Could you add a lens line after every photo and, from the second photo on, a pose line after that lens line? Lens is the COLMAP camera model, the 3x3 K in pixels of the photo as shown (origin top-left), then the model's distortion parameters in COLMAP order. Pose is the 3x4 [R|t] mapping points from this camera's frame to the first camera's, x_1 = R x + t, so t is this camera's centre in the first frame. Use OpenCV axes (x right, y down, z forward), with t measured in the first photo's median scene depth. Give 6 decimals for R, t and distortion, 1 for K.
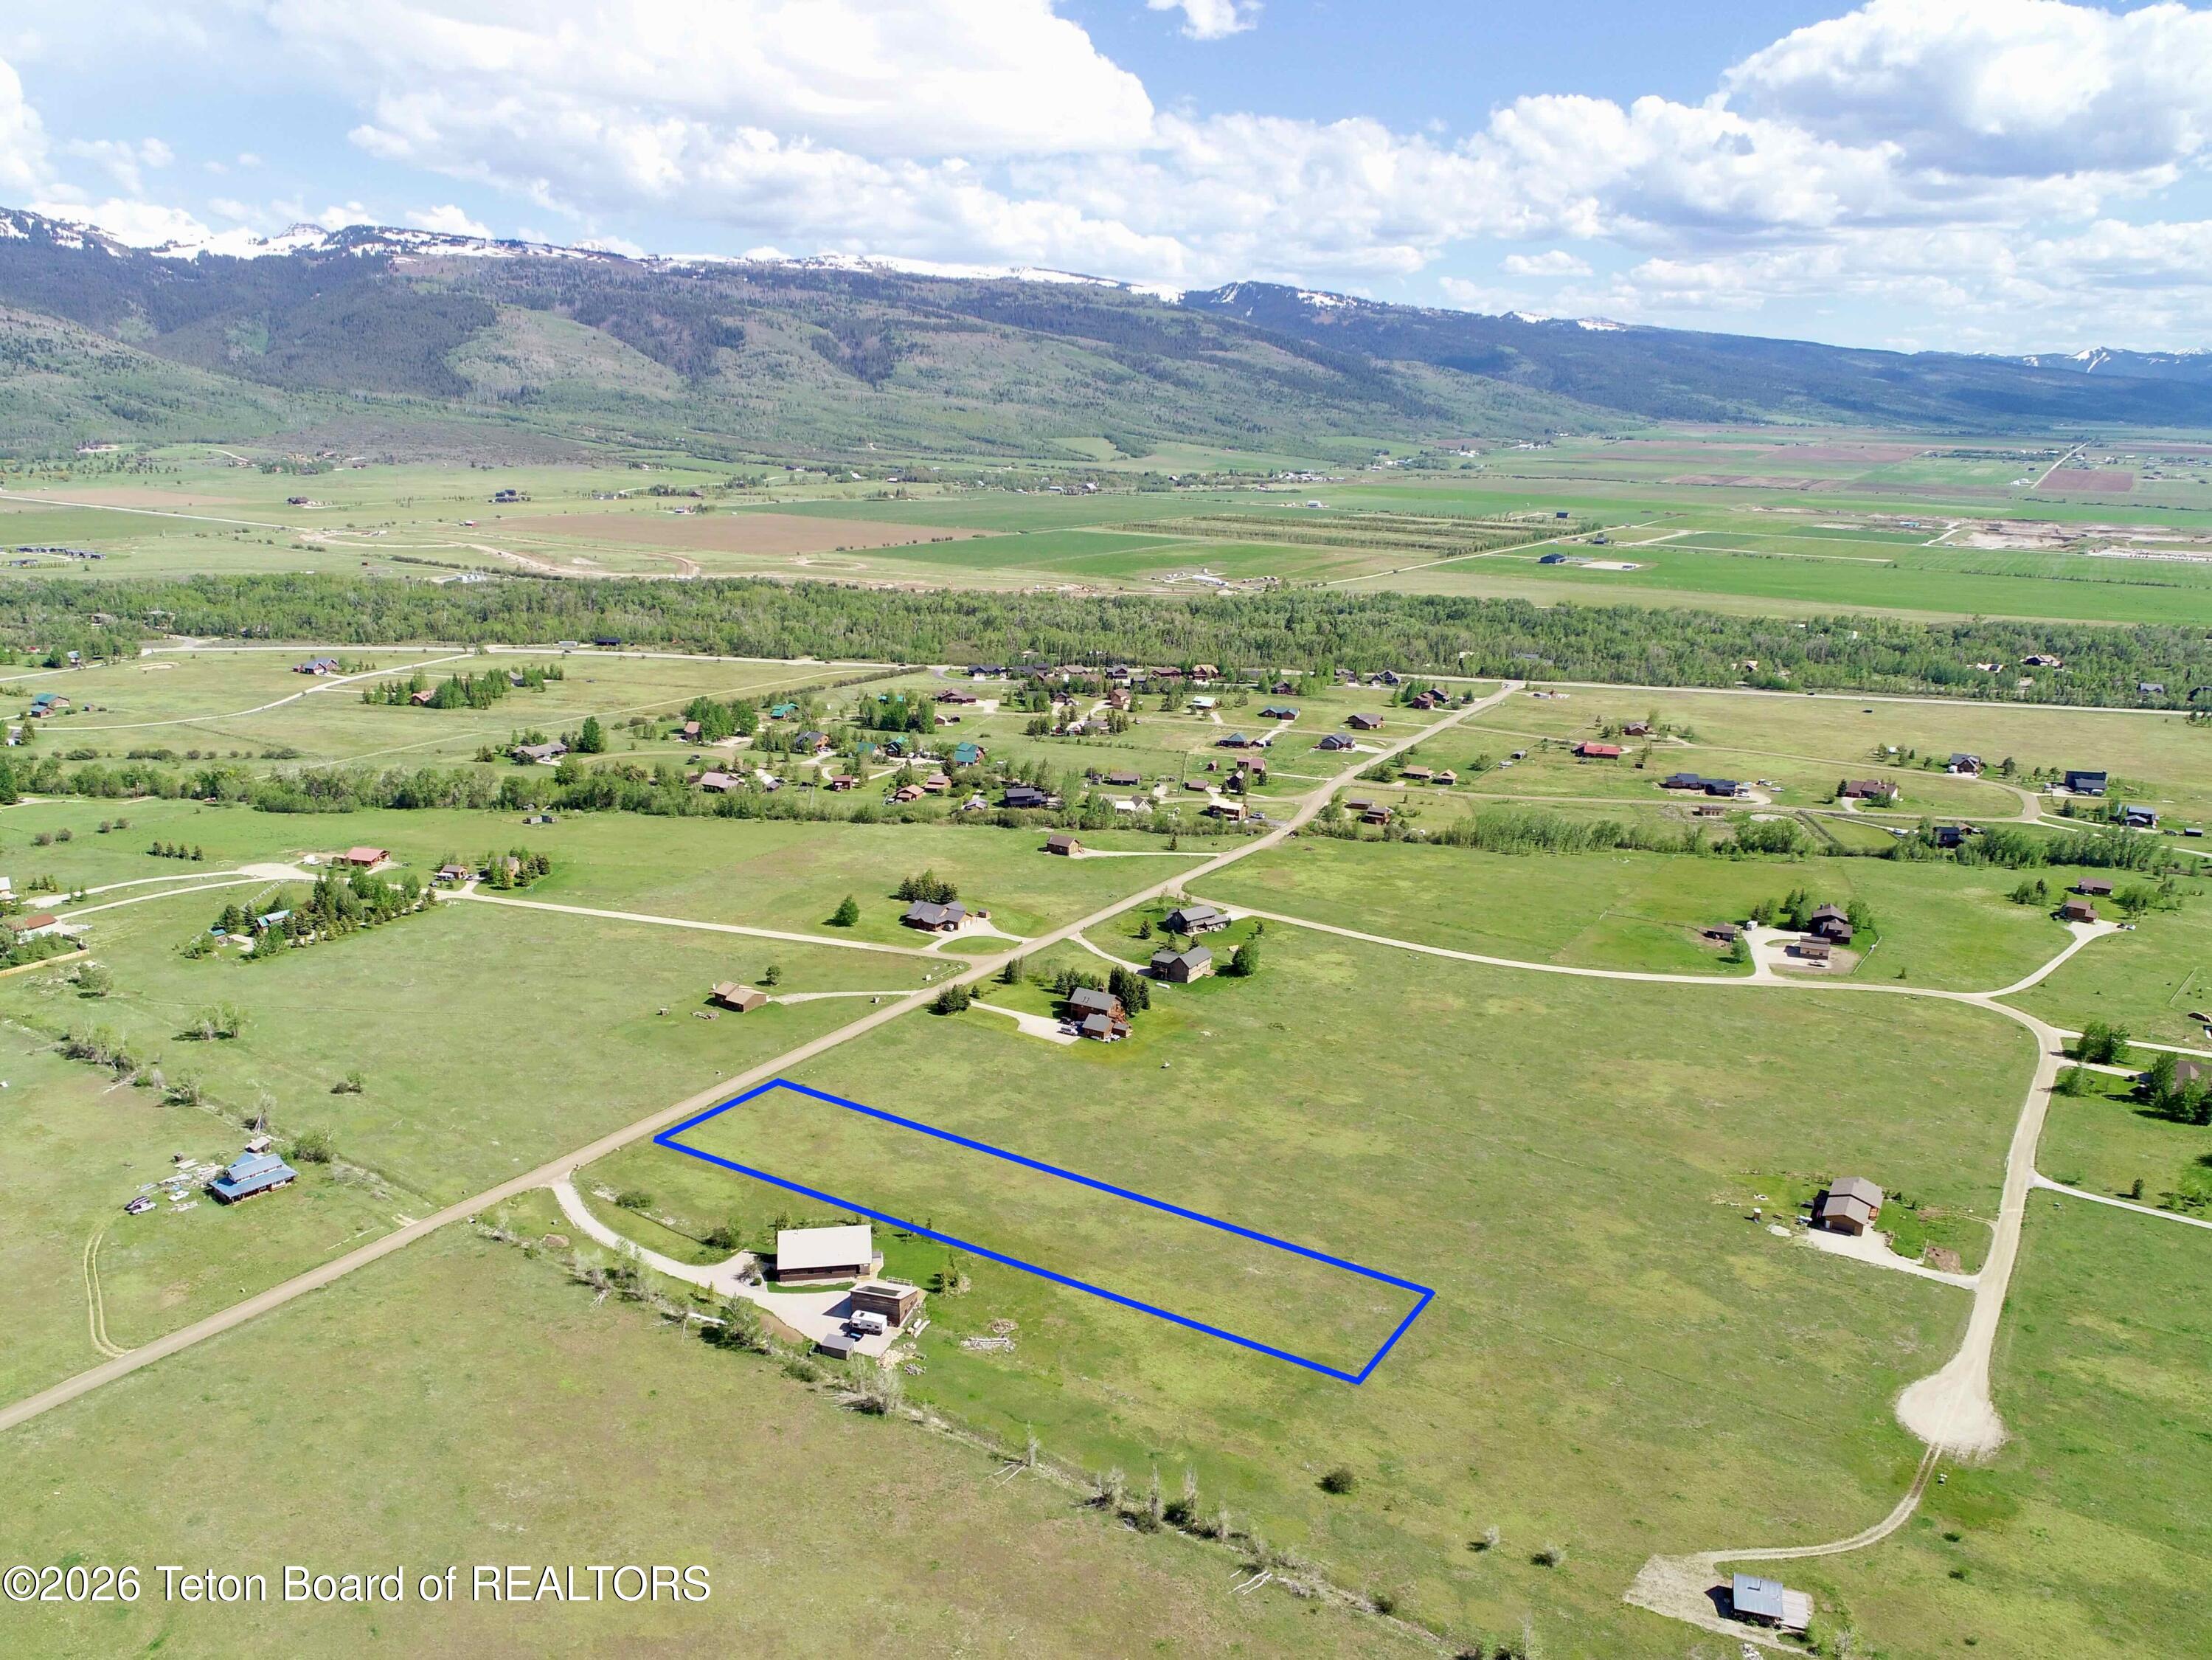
lens RADIAL K [[1667.3, 0, 1099.8], [0, 1667.3, 814.1], [0, 0, 1]] dist [0.001828, -0.001568]
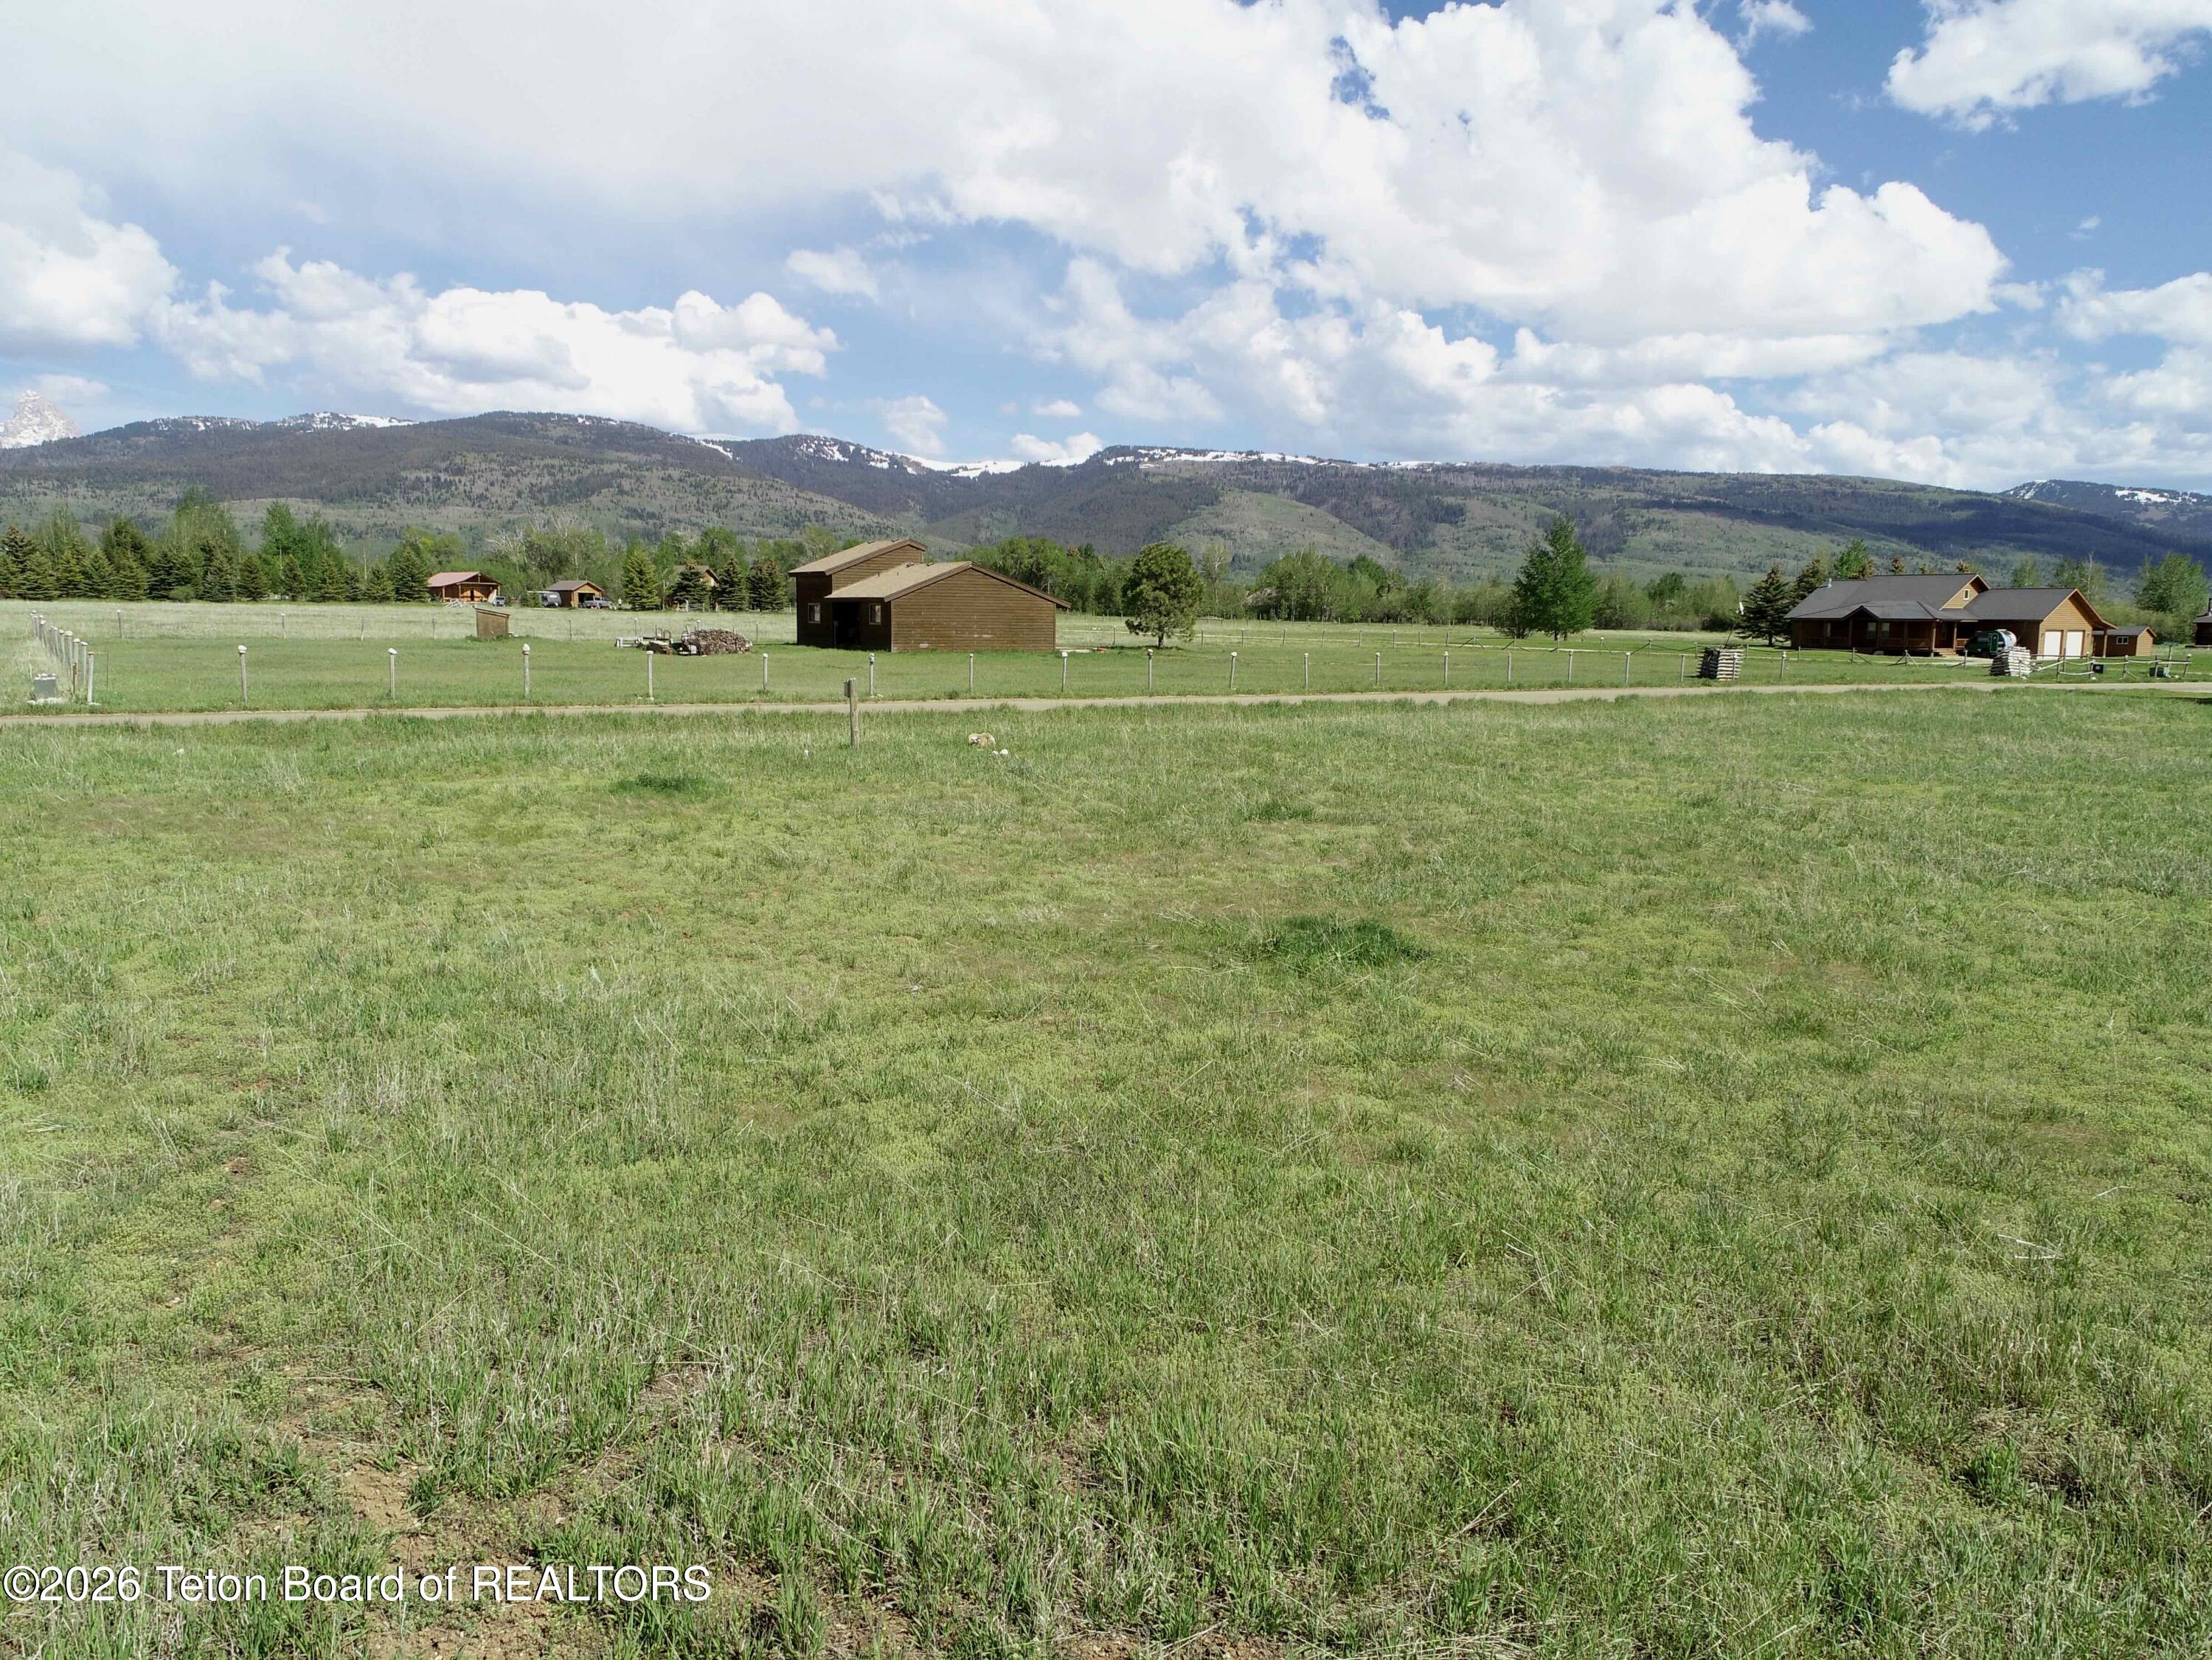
lens RADIAL K [[1667.3, 0, 1102.7], [0, 1667.3, 833.7], [0, 0, 1]] dist [0.001828, -0.001568]
pose [[0.914718, 0.052585, -0.400657, -0.097085], [-0.102478, 0.989271, -0.104123, 0.111289], [0.390883, 0.136302, 0.910293, 0.647720]]
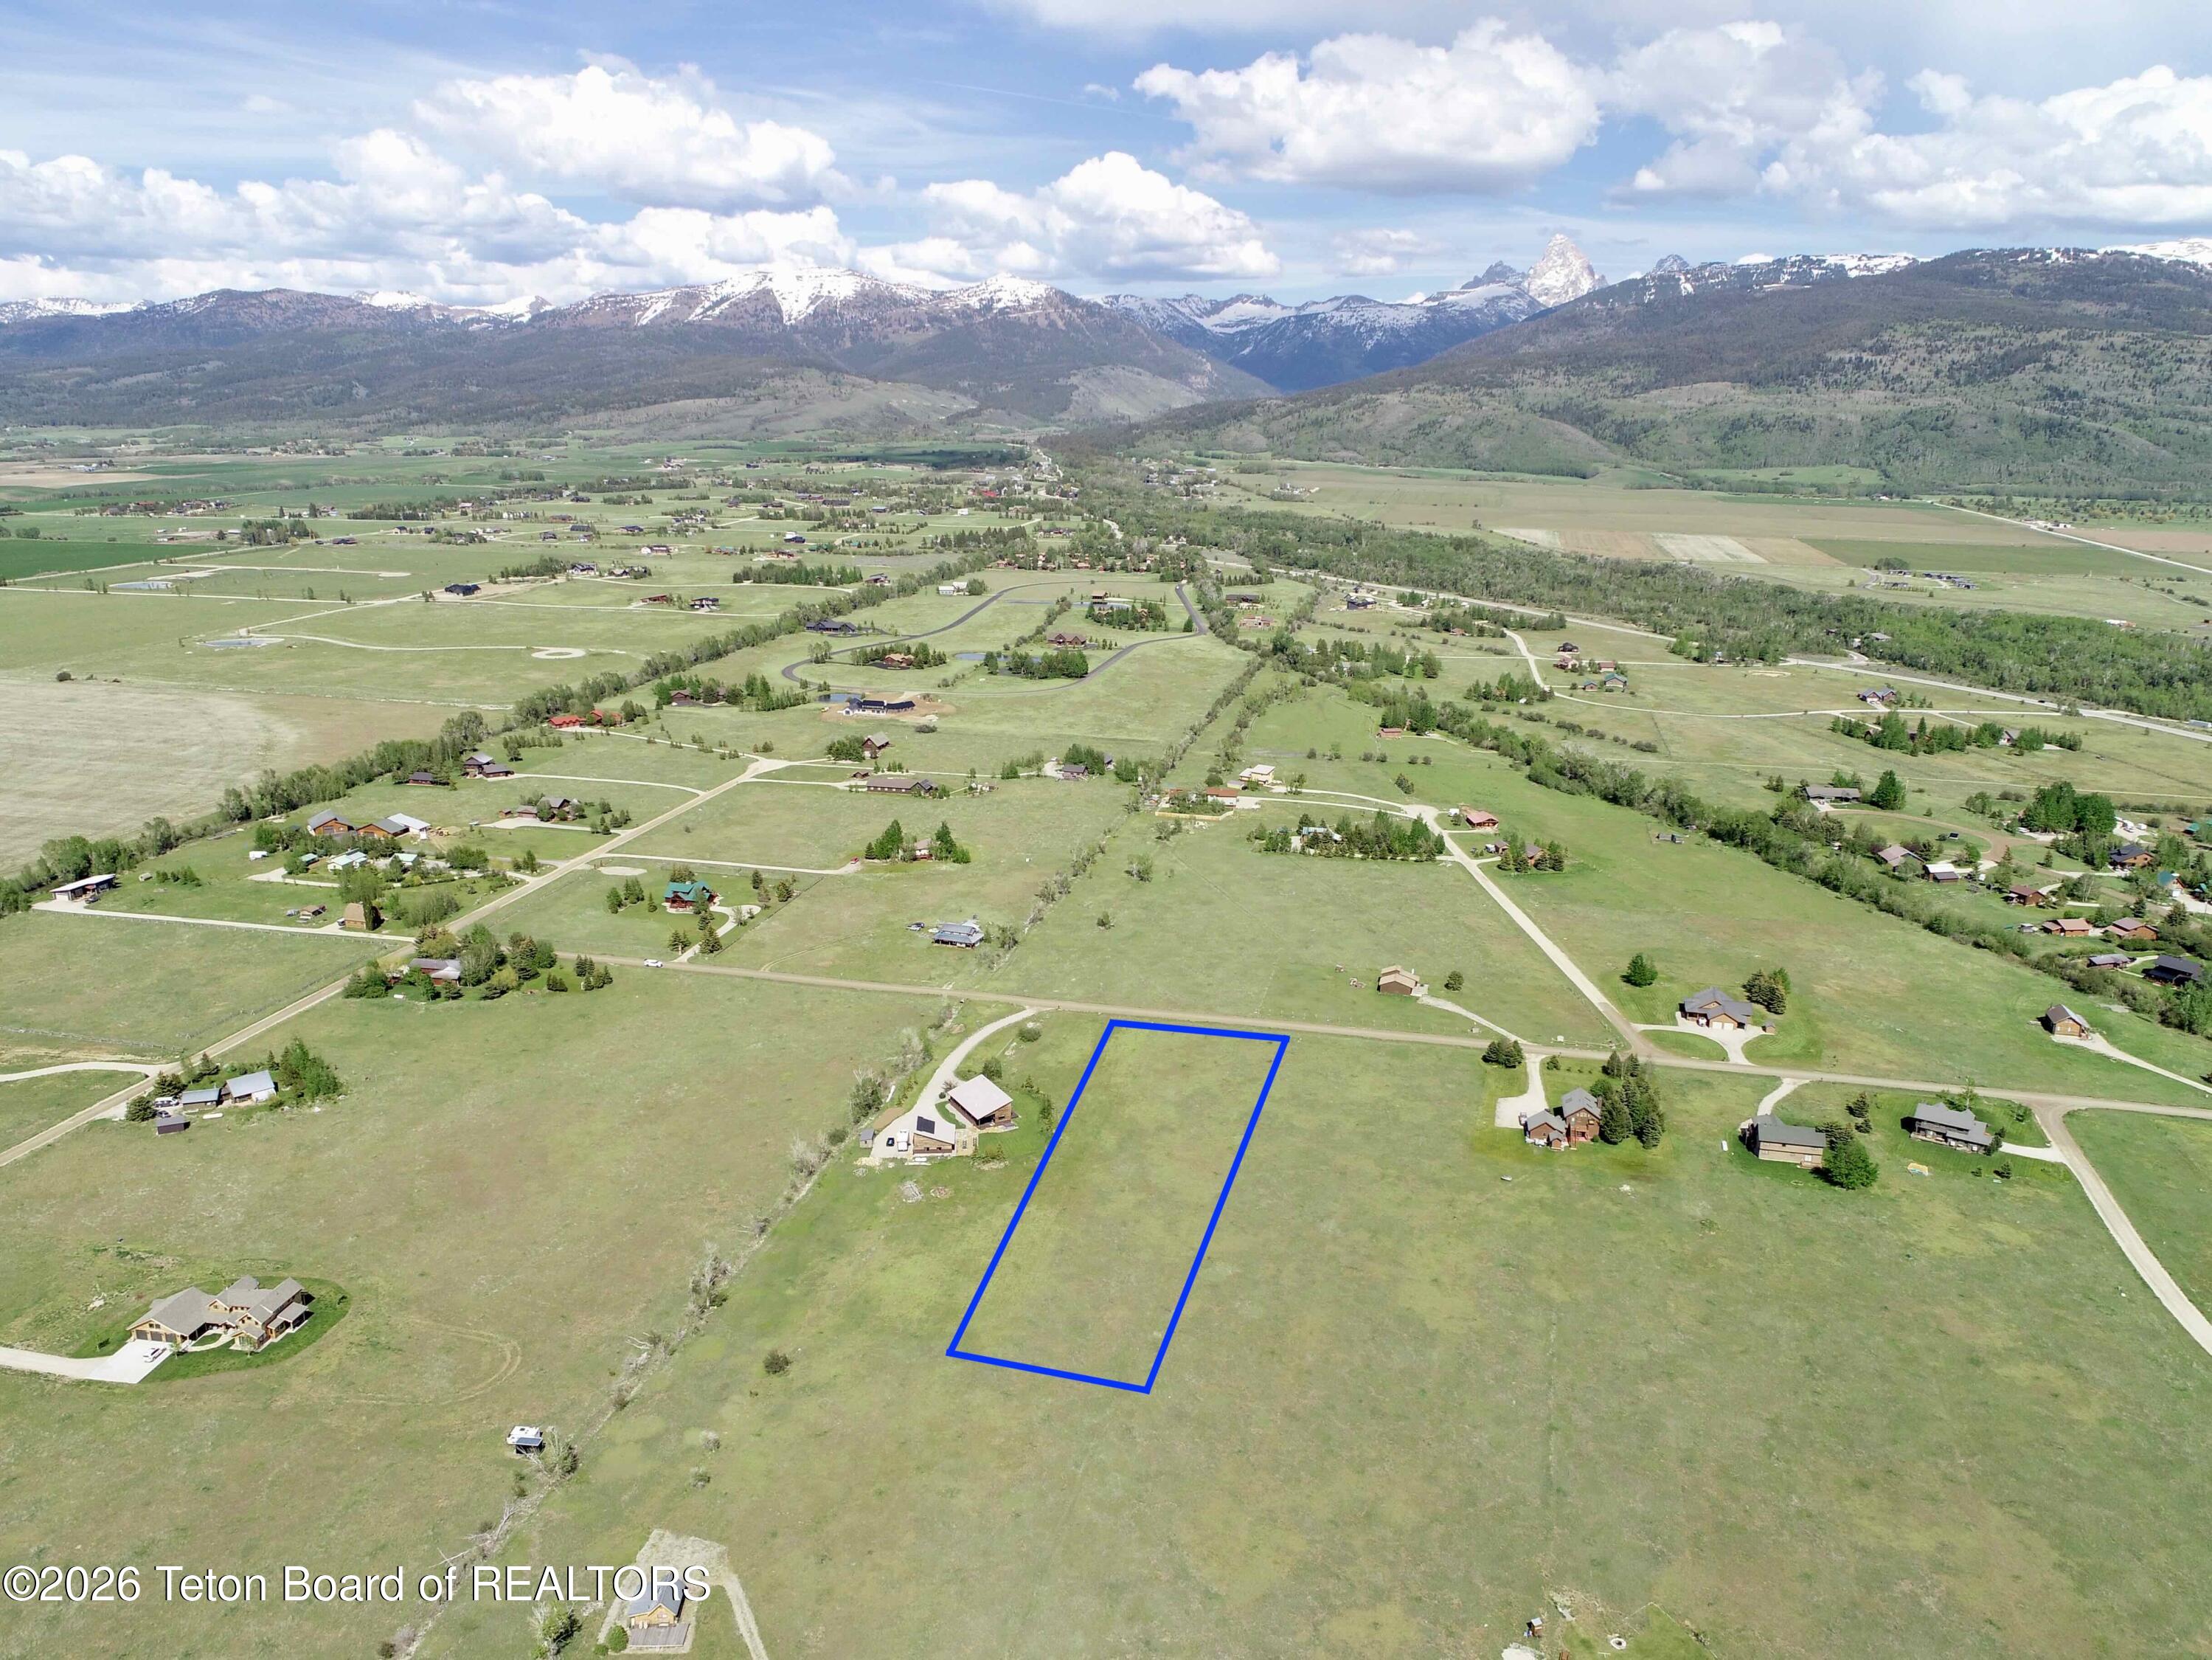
lens RADIAL K [[1667.3, 0, 1108.3], [0, 1667.3, 846.8], [0, 0, 1]] dist [0.001828, -0.001568]
pose [[0.335483, 0.232749, -0.912841, 0.513405], [-0.240835, 0.957988, 0.155750, -0.071843], [0.910741, 0.167592, 0.377443, 0.317832]]
